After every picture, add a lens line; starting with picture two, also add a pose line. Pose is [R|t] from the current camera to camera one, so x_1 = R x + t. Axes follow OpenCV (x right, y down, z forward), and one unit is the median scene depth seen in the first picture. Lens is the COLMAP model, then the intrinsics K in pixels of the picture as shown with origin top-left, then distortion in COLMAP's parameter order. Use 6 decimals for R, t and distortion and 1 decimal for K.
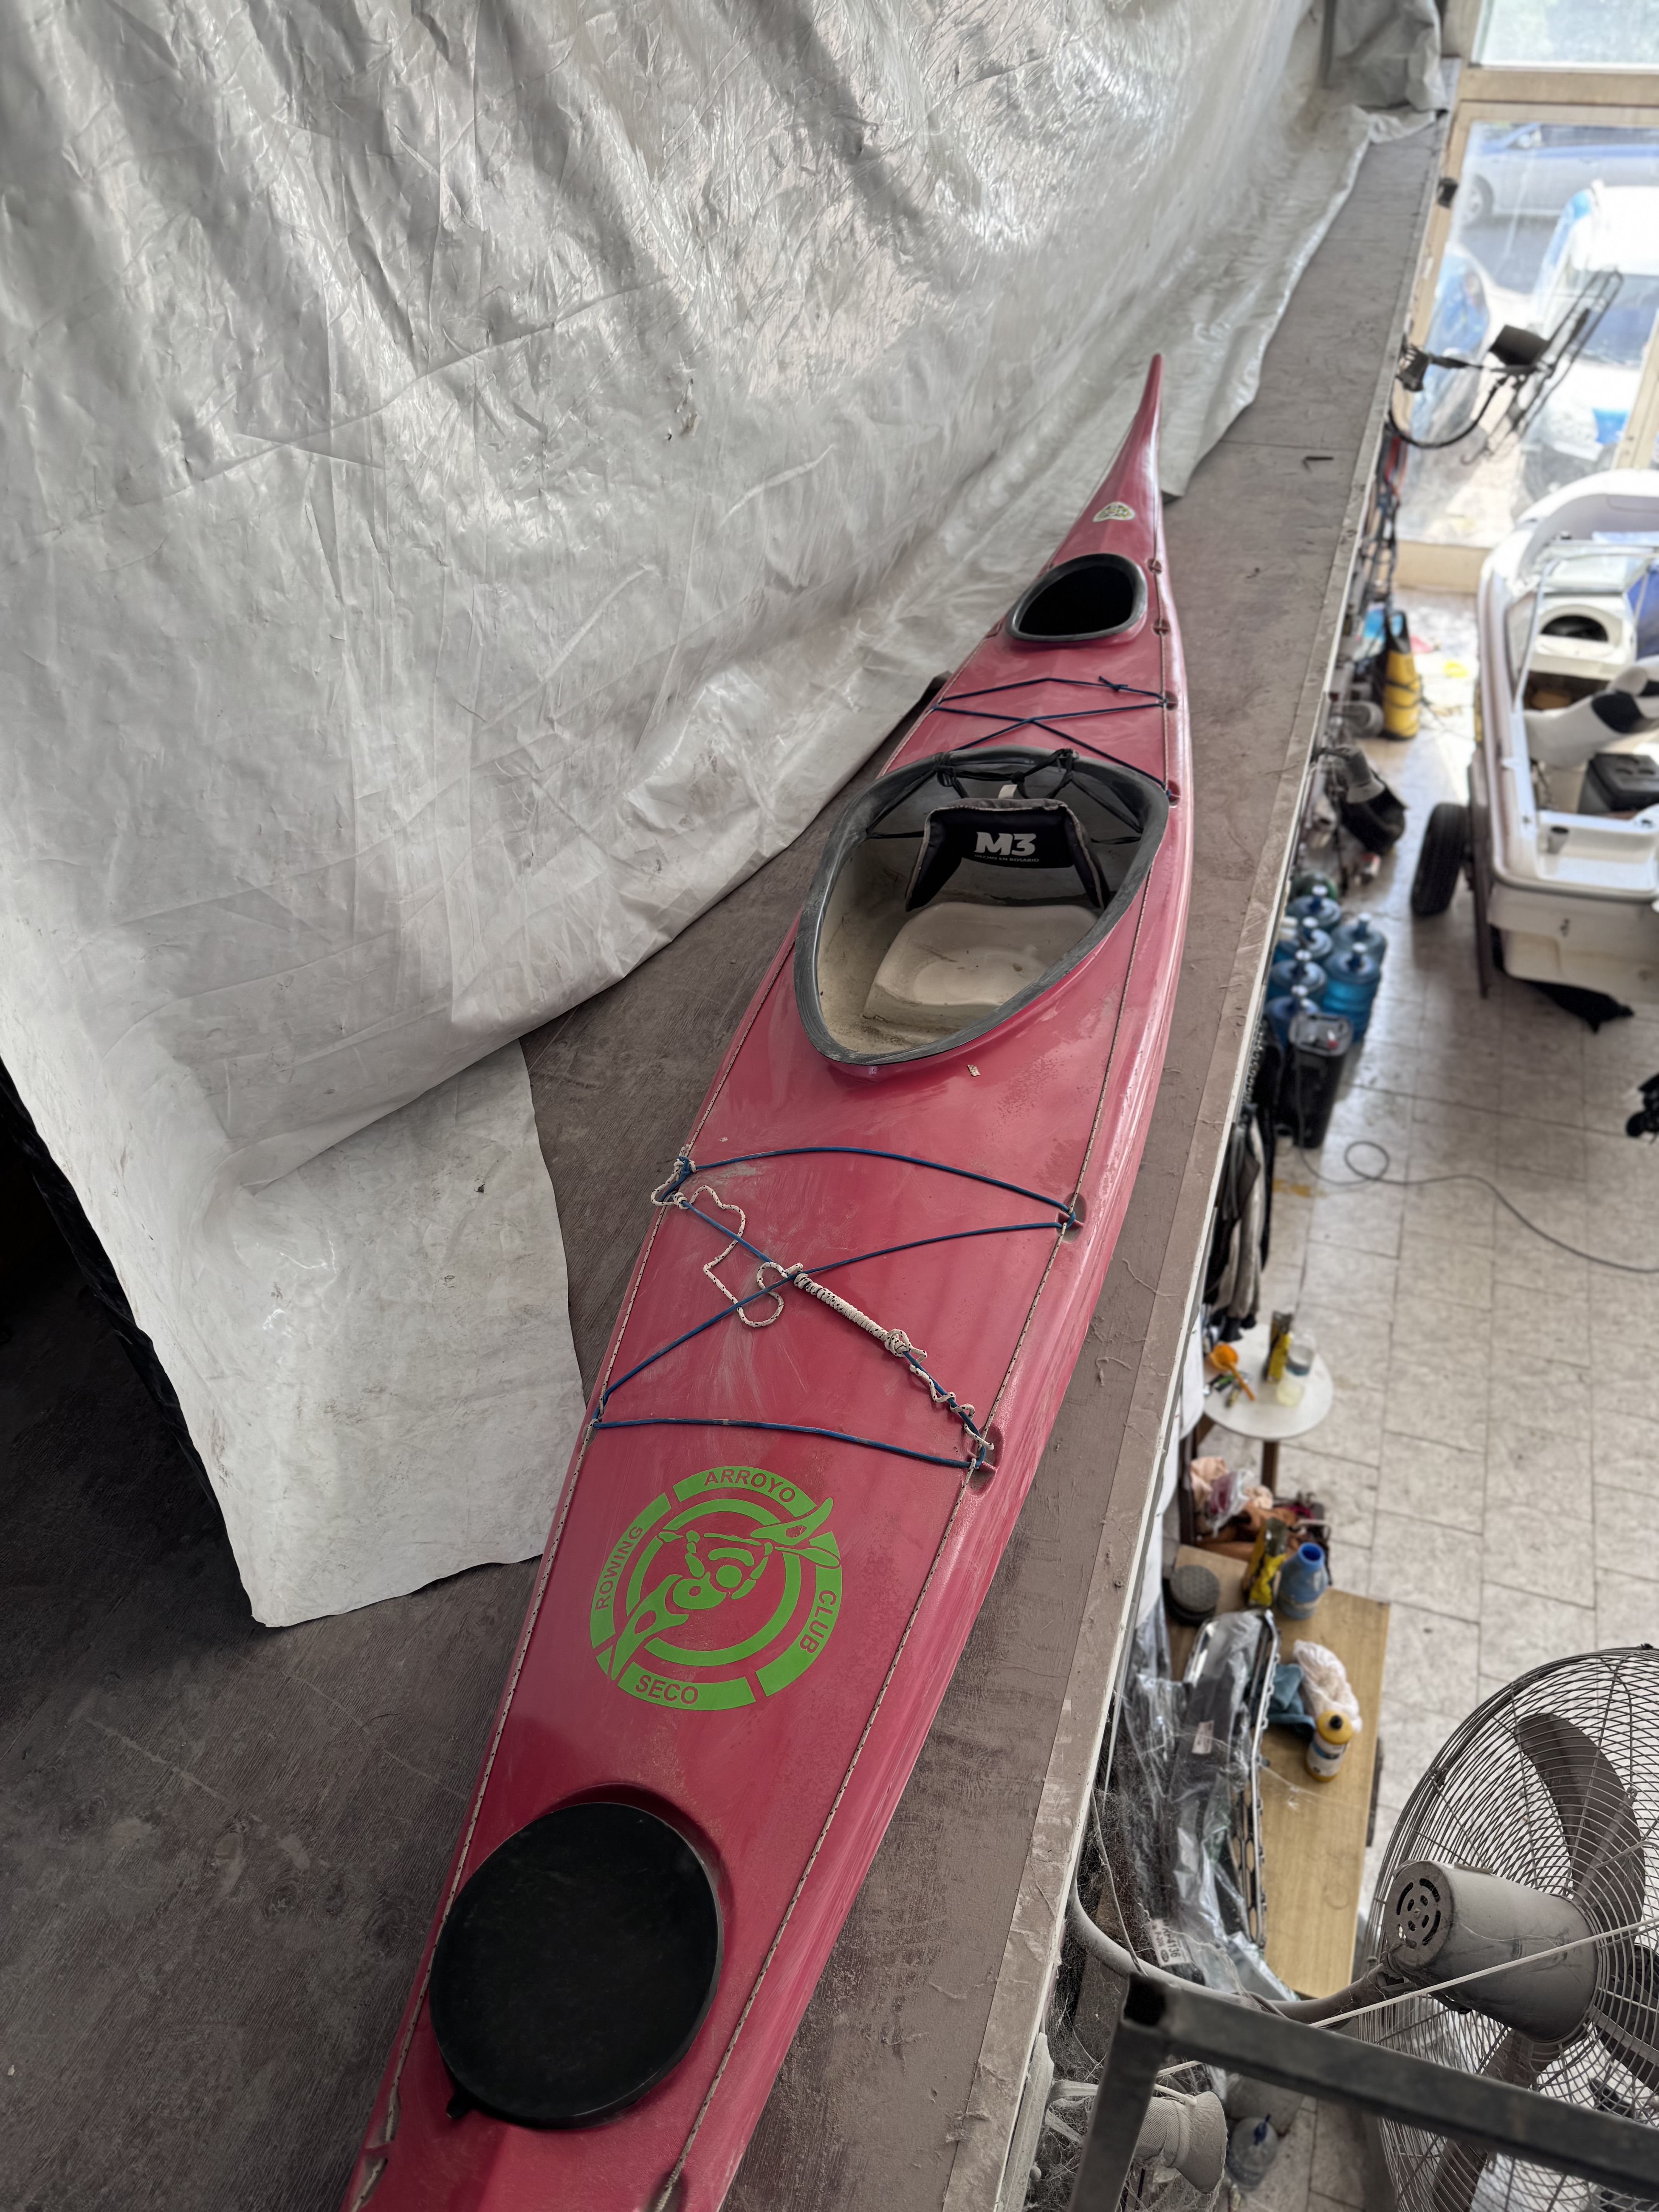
lens RADIAL K [[1547.6, 0, 838.8], [0, 1547.6, 1103.8], [0, 0, 1]] dist [0.047969, -0.061196]
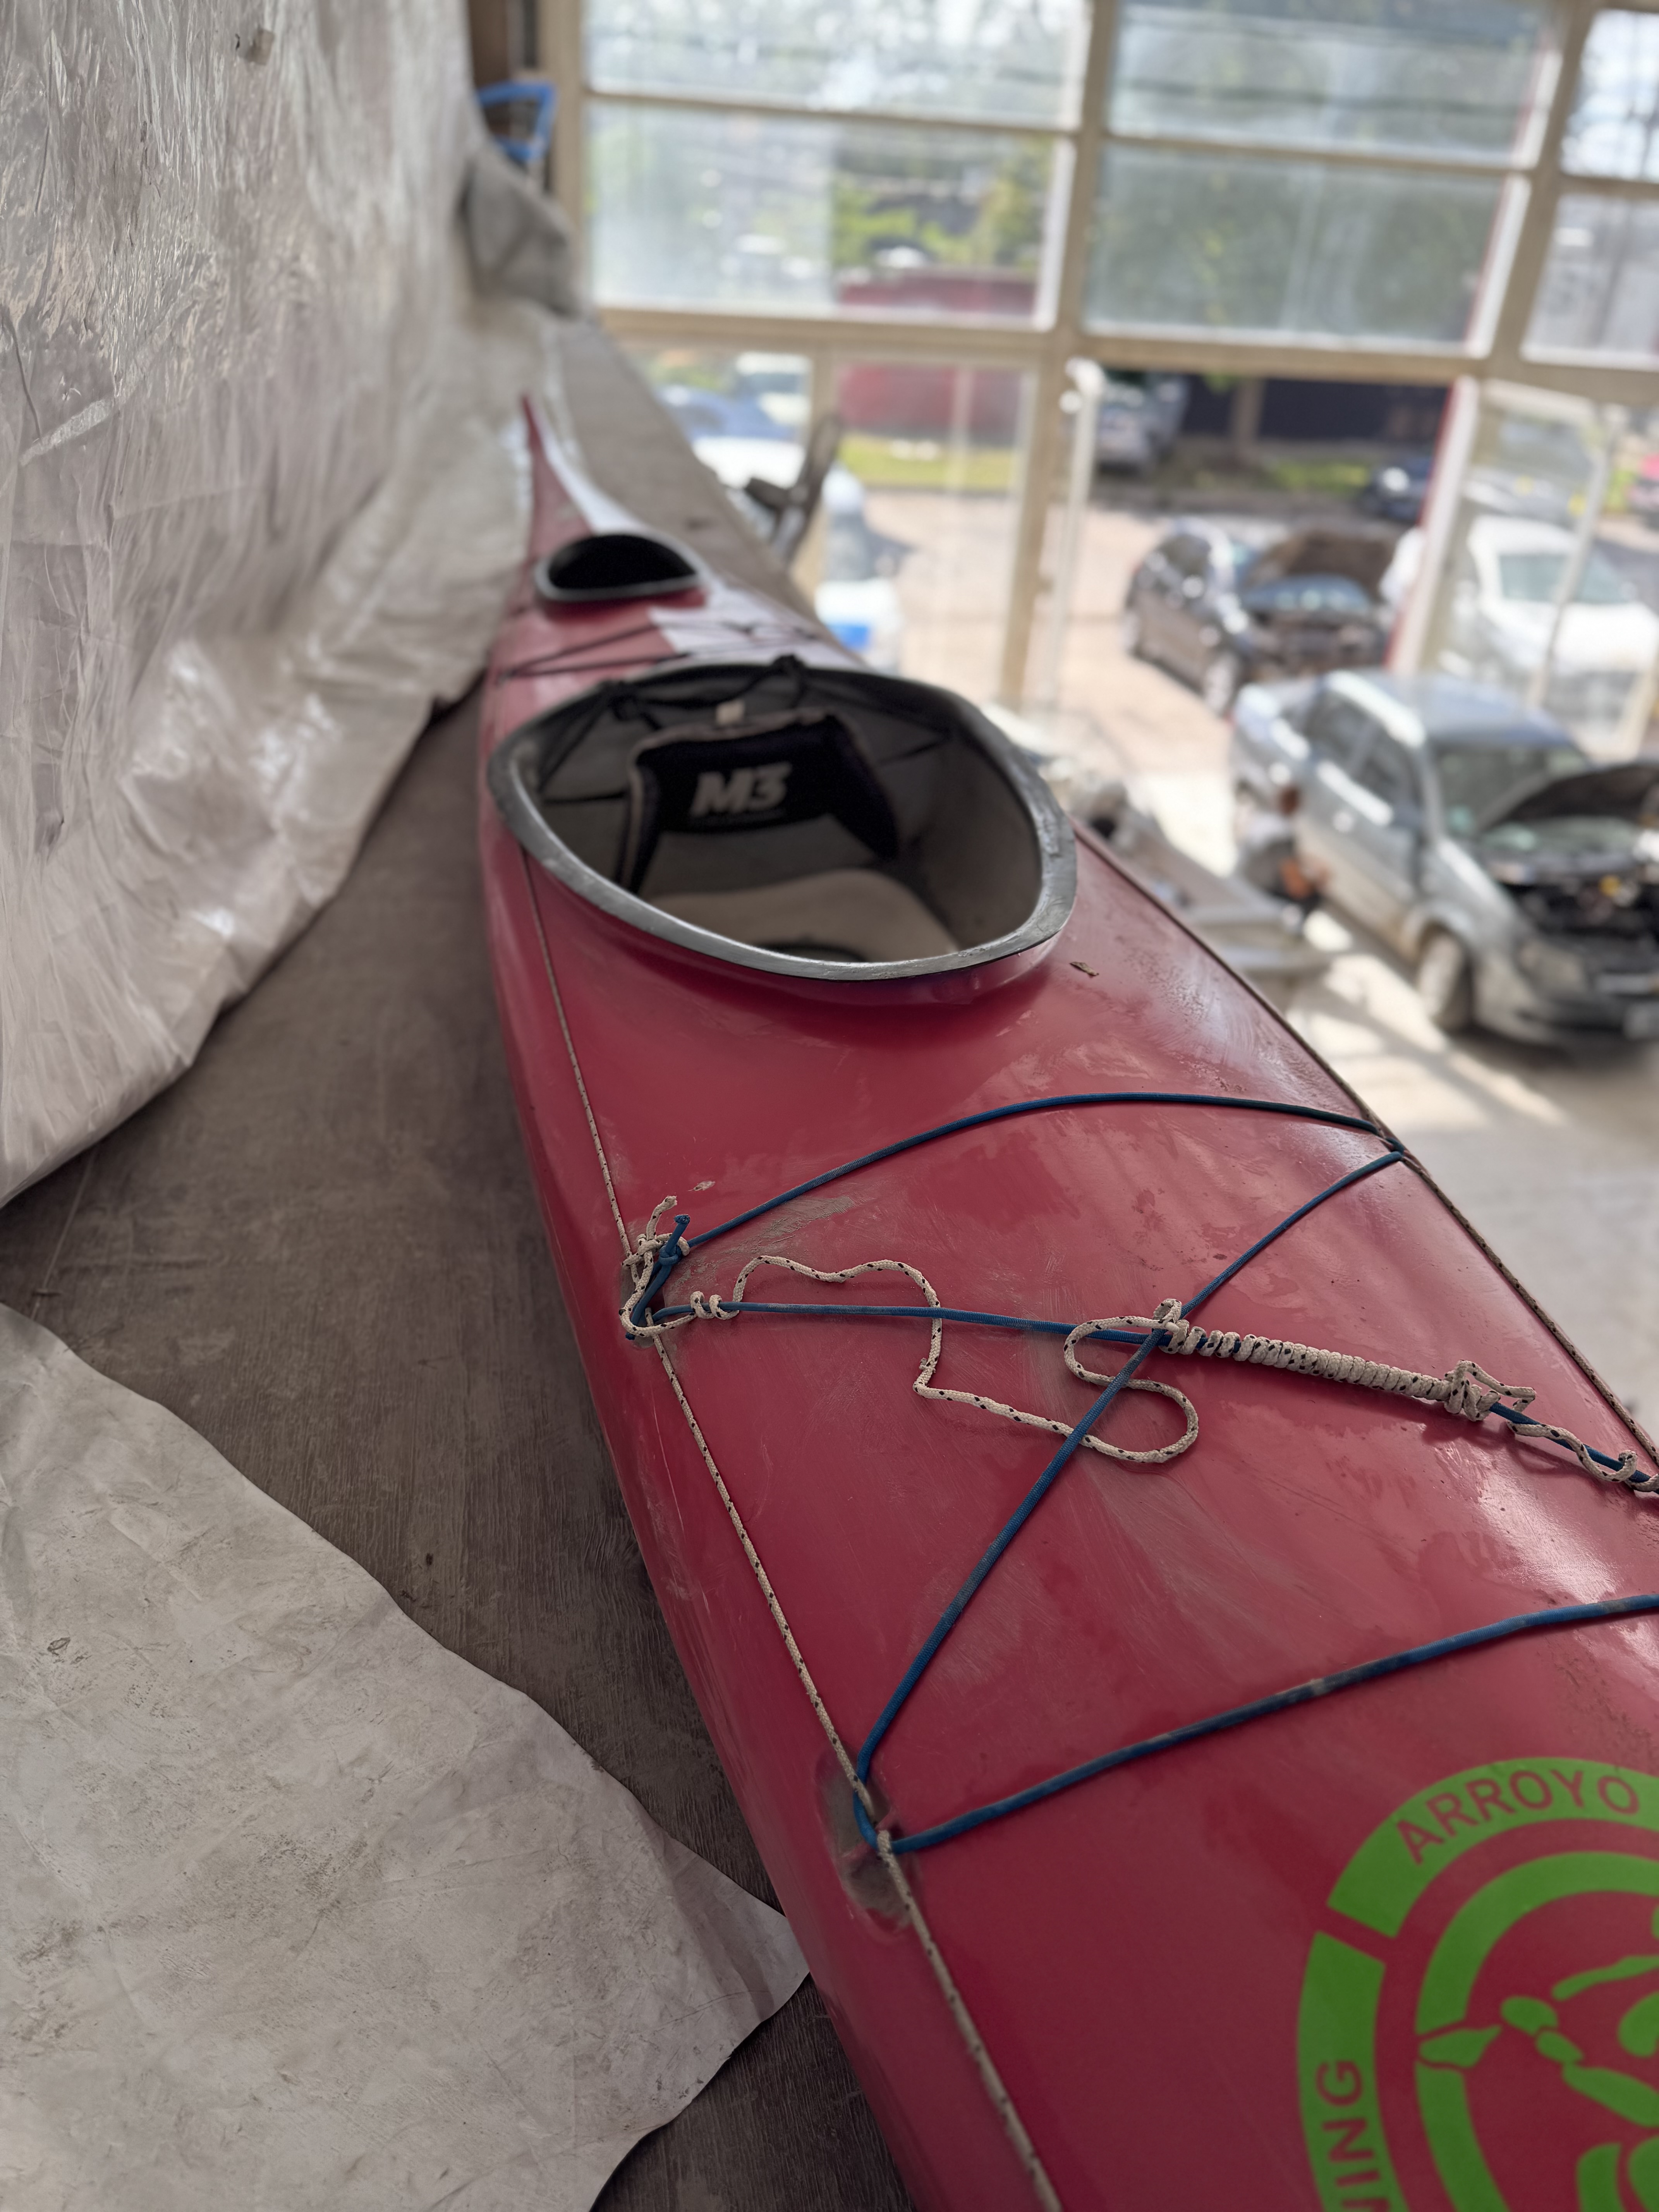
lens RADIAL K [[1547.6, 0, 802.7], [0, 1547.6, 1115.7], [0, 0, 1]] dist [0.047969, -0.061196]
pose [[0.865900, -0.183154, 0.465480, -0.325624], [0.260298, 0.959622, -0.106629, 0.074330], [-0.427156, 0.213493, 0.878612, 0.655545]]
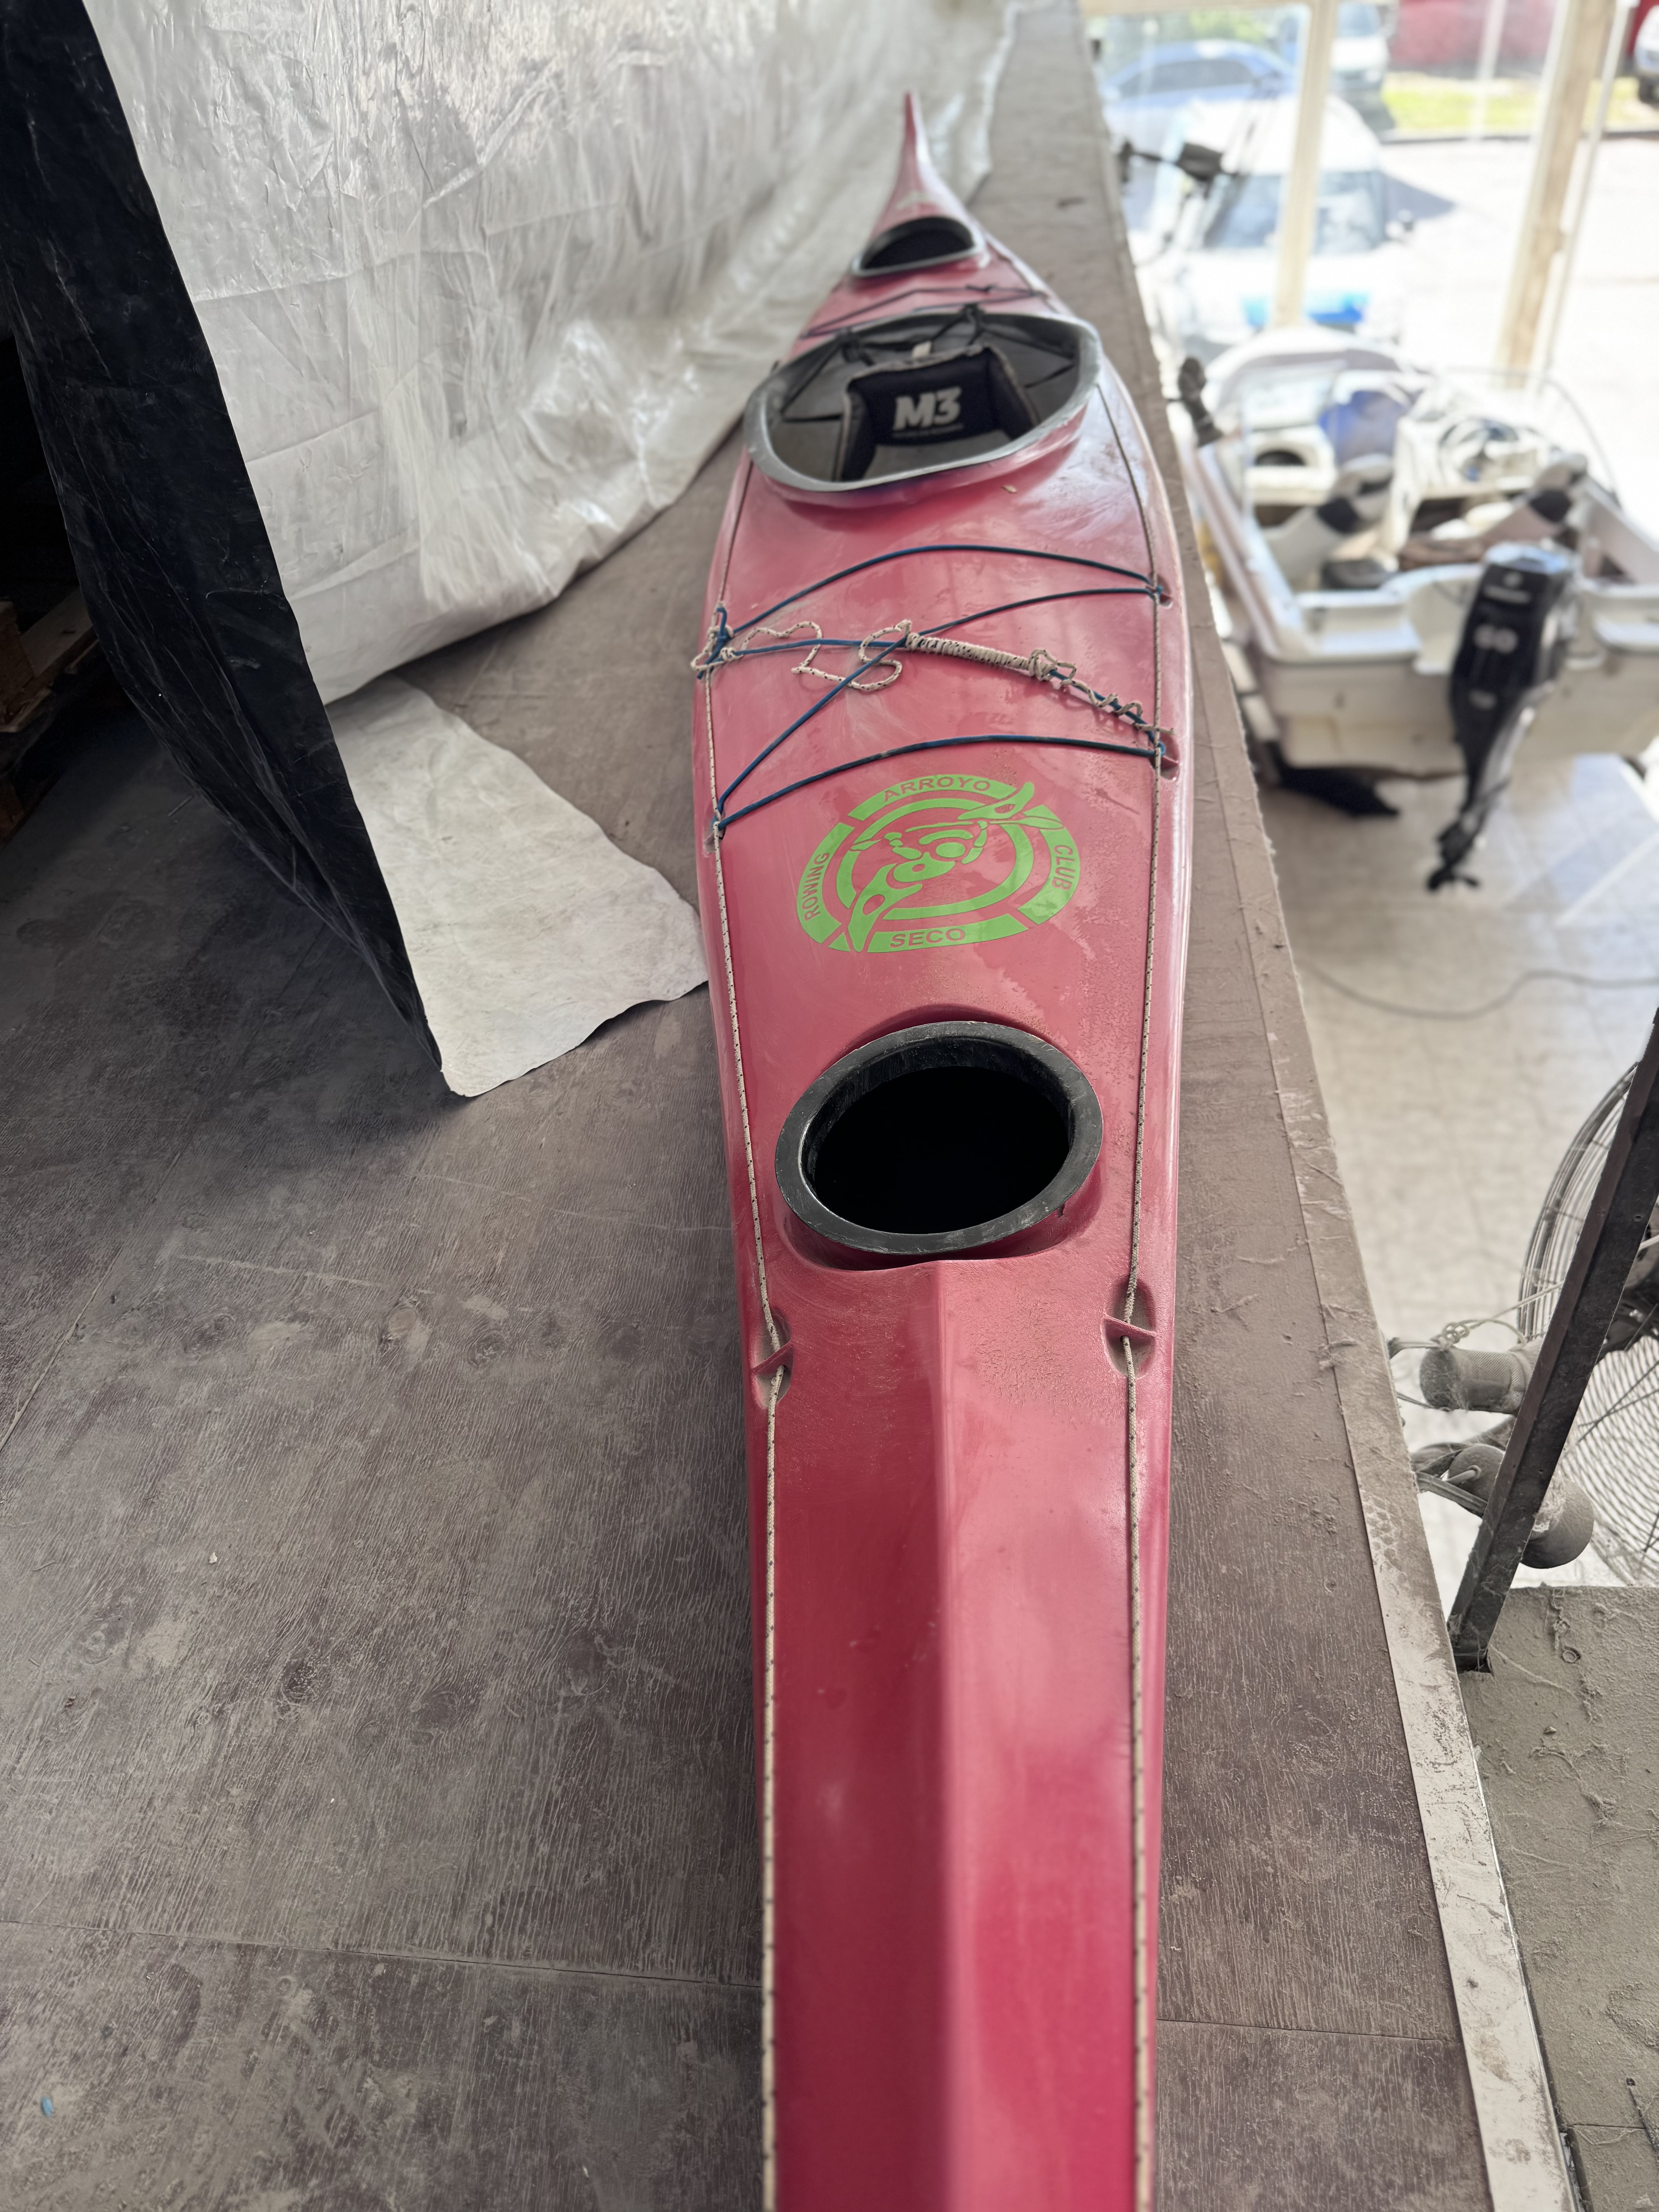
lens RADIAL K [[1547.6, 0, 842.9], [0, 1547.6, 1105.3], [0, 0, 1]] dist [0.047969, -0.061196]
pose [[0.971851, -0.171320, 0.161724, -0.264780], [0.175891, 0.984306, -0.014278, 0.398513], [-0.156740, 0.042322, 0.986733, 0.125416]]
